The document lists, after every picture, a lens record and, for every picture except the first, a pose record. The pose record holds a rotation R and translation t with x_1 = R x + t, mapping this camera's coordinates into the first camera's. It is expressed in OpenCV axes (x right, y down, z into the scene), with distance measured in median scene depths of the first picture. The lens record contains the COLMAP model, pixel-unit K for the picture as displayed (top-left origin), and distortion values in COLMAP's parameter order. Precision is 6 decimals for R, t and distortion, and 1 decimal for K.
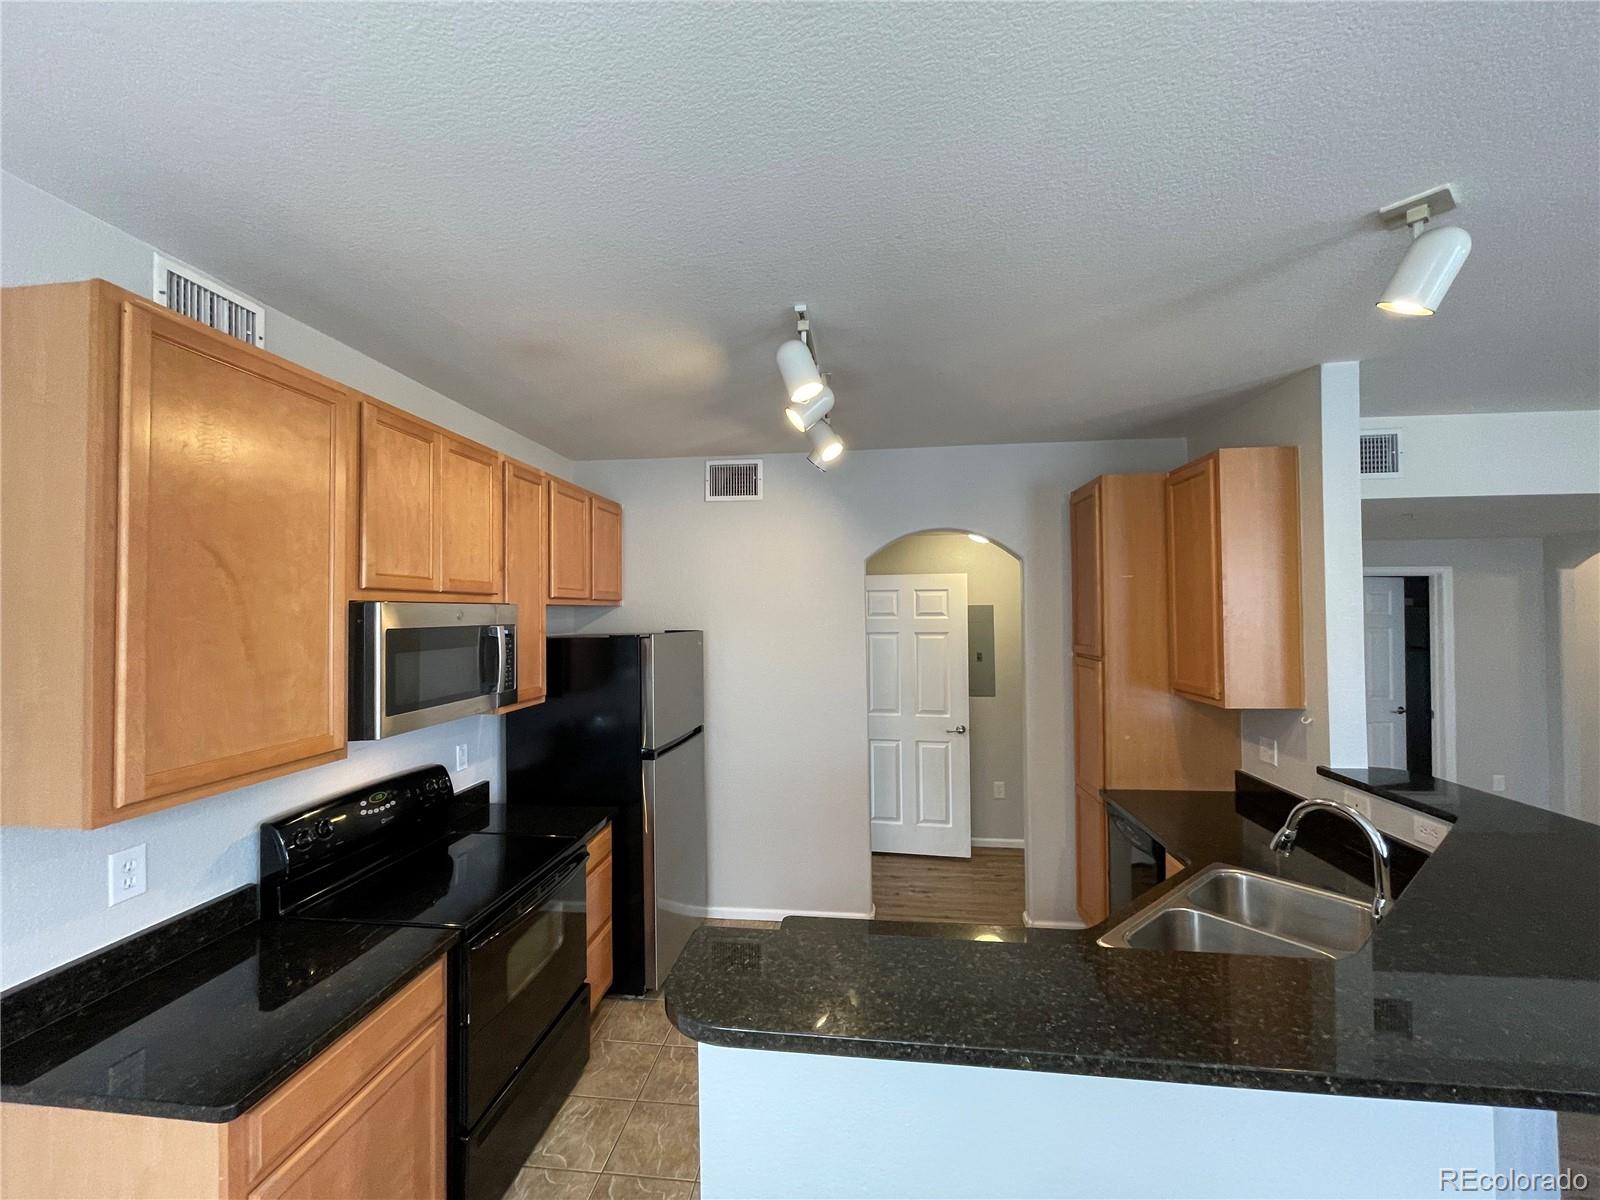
lens RADIAL K [[641.0, 0, 797.0], [0, 641.0, 602.8], [0, 0, 1]] dist [-0.004216, 0.000040]
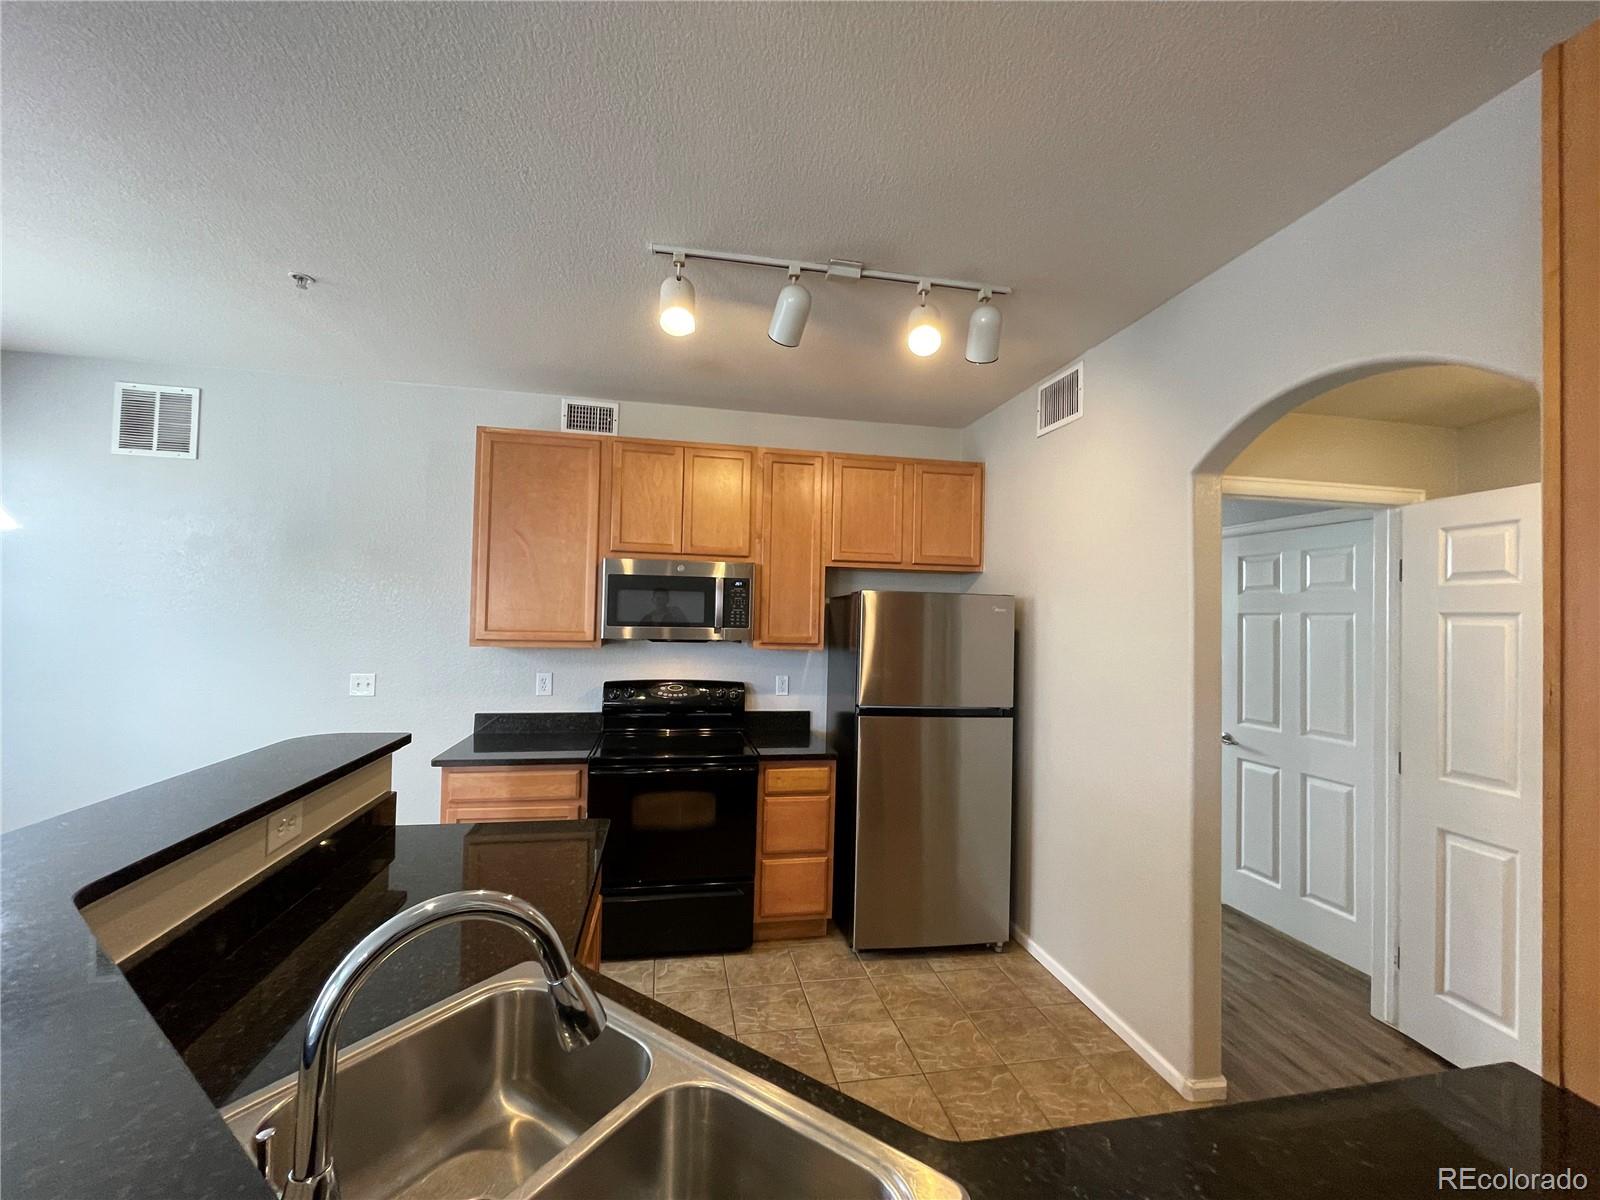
lens RADIAL K [[641.0, 0, 798.4], [0, 641.0, 599.5], [0, 0, 1]] dist [-0.004216, 0.000040]
pose [[0.306924, -0.003642, -0.951727, 0.893141], [-0.009832, 0.999927, -0.006998, 0.092463], [0.951683, 0.011505, 0.306866, 0.772569]]
